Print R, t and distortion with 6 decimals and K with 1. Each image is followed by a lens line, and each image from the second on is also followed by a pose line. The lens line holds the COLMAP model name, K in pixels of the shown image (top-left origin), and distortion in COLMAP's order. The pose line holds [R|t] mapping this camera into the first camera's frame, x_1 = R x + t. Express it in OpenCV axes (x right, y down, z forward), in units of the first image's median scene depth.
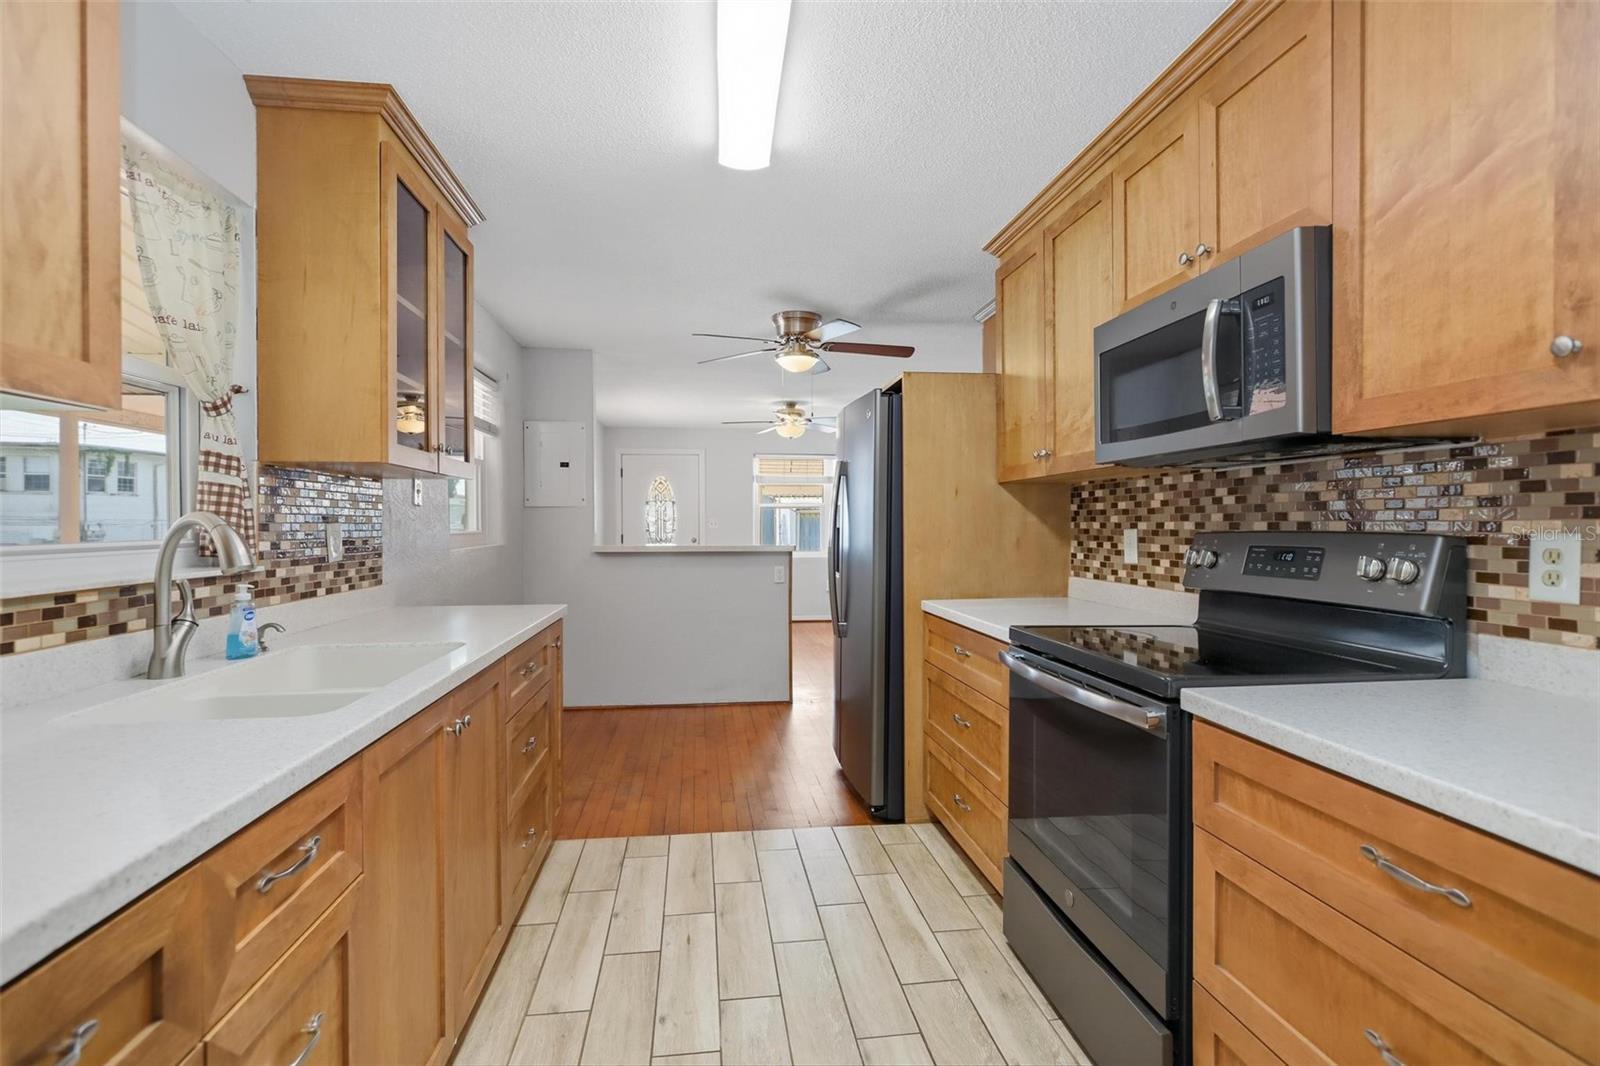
lens RADIAL K [[744.0, 0, 796.6], [0, 744.0, 527.9], [0, 0, 1]] dist [-0.001585, -0.000168]
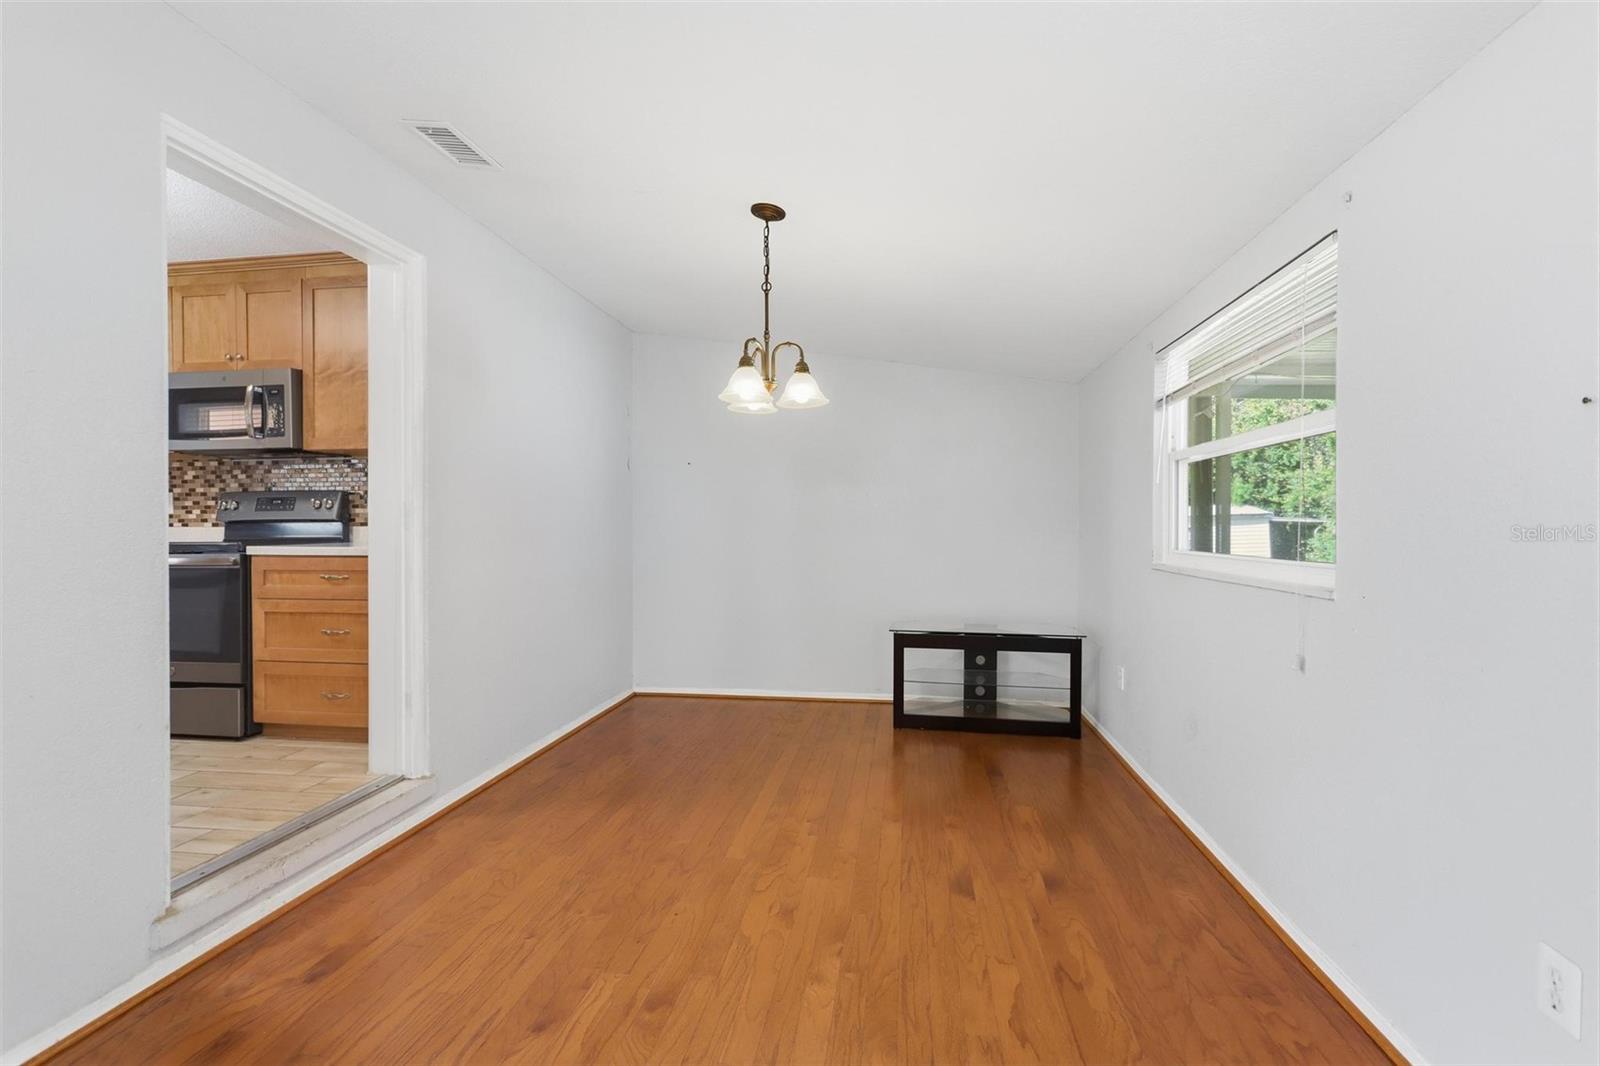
lens RADIAL K [[708.4, 0, 794.6], [0, 708.4, 527.7], [0, 0, 1]] dist [0.000872, 0.000265]
pose [[0.281623, -0.000825, 0.959525, -0.939758], [0.006571, 0.999978, -0.001069, 0.129004], [-0.959503, 0.006606, 0.281623, -1.079514]]
